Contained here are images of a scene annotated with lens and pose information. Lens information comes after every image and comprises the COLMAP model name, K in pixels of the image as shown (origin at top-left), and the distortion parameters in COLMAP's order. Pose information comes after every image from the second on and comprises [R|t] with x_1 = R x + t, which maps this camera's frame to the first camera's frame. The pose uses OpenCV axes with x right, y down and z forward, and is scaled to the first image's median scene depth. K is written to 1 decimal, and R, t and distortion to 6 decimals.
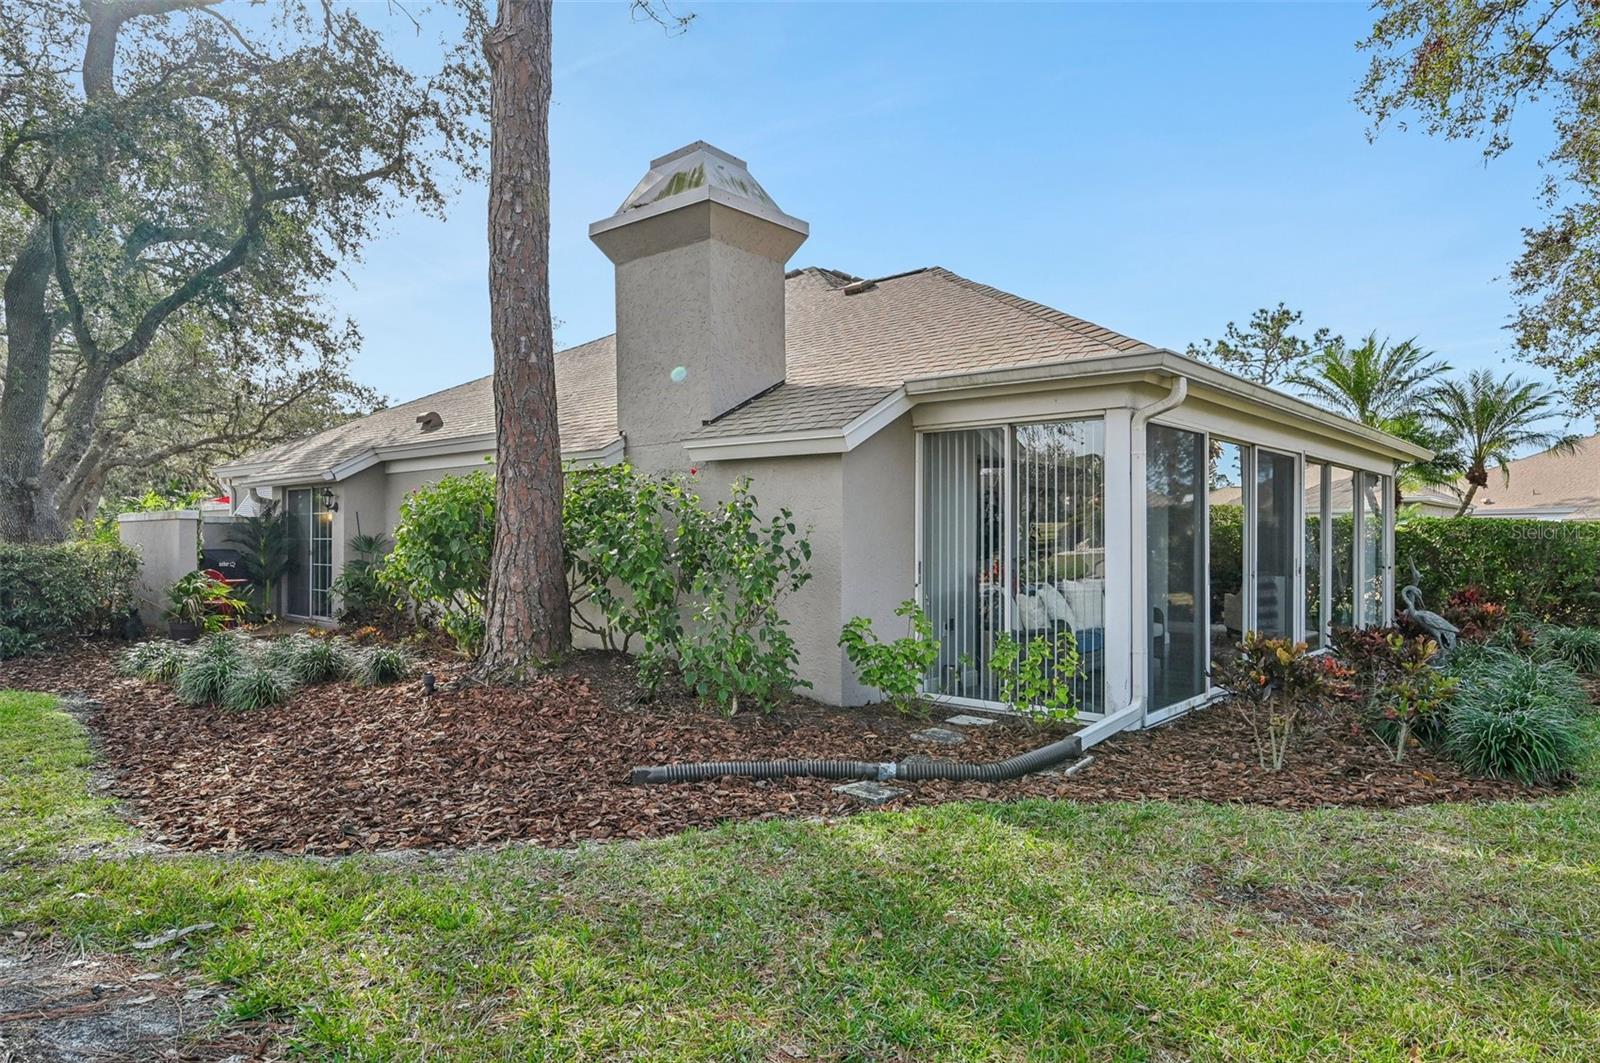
lens RADIAL K [[961.9, 0, 802.6], [0, 961.9, 534.8], [0, 0, 1]] dist [-0.002975, 0.001042]
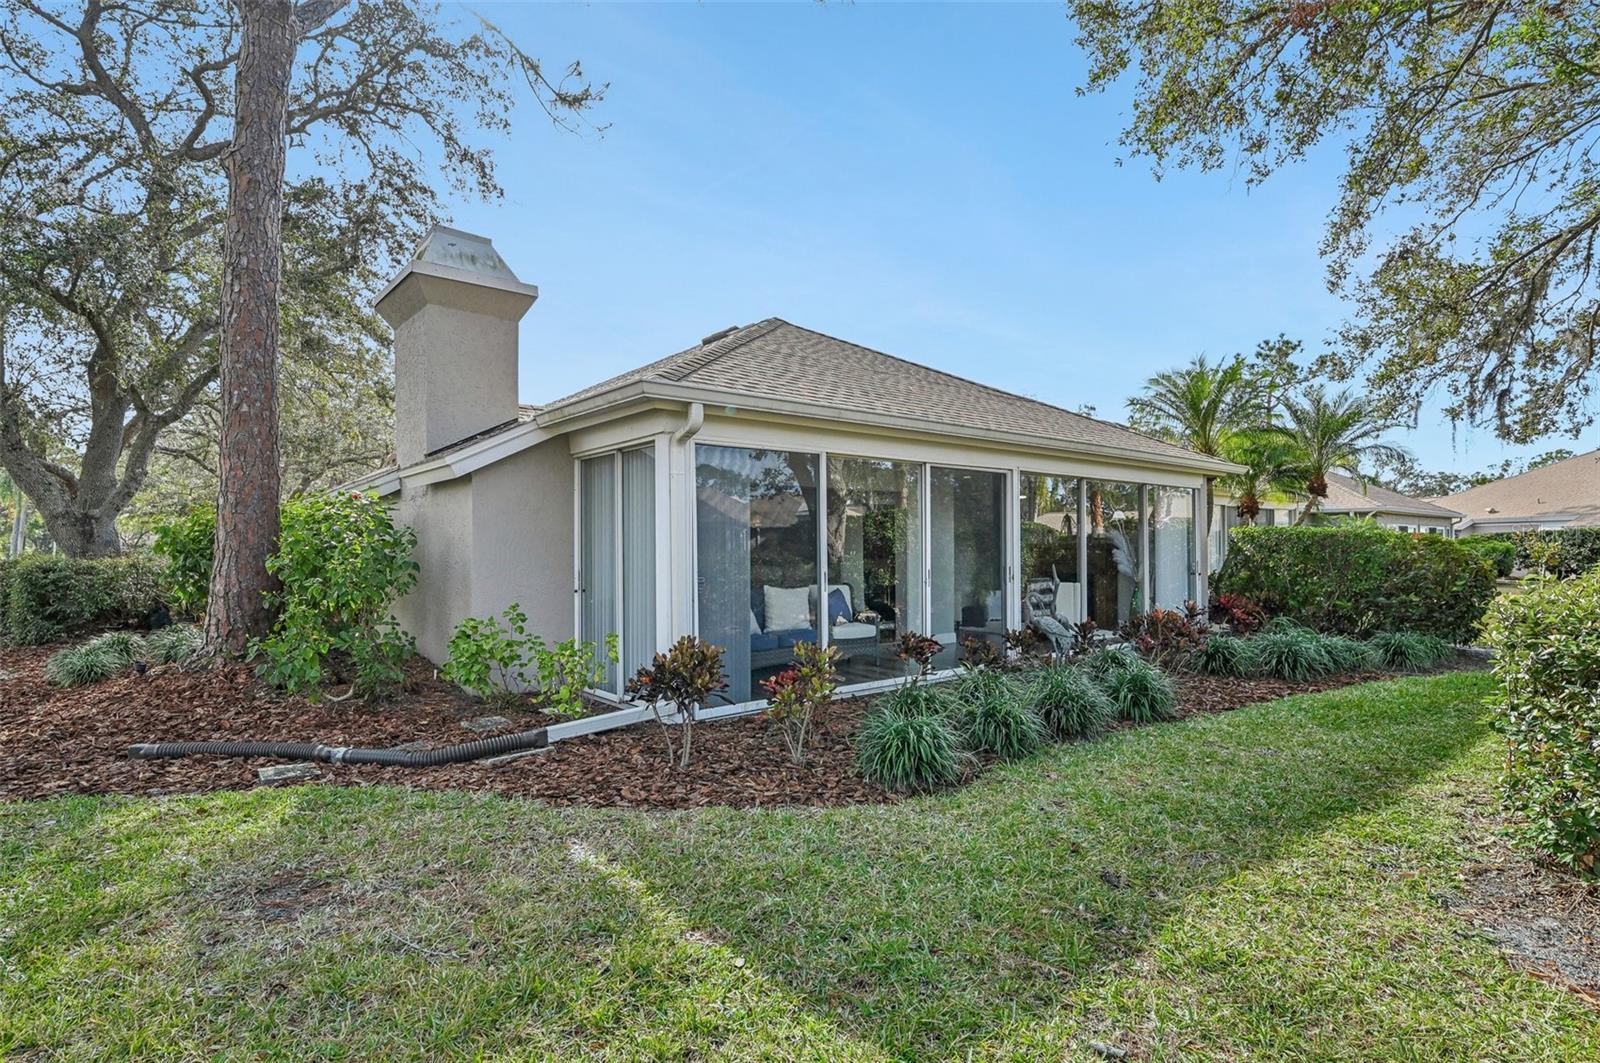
lens RADIAL K [[788.3, 0, 800.0], [0, 788.3, 531.5], [0, 0, 1]] dist [0.002602, -0.000479]
pose [[0.986617, -0.010221, -0.162733, 0.576525], [0.007055, 0.999775, -0.020021, 0.001194], [0.162901, 0.018605, 0.986467, 0.113454]]
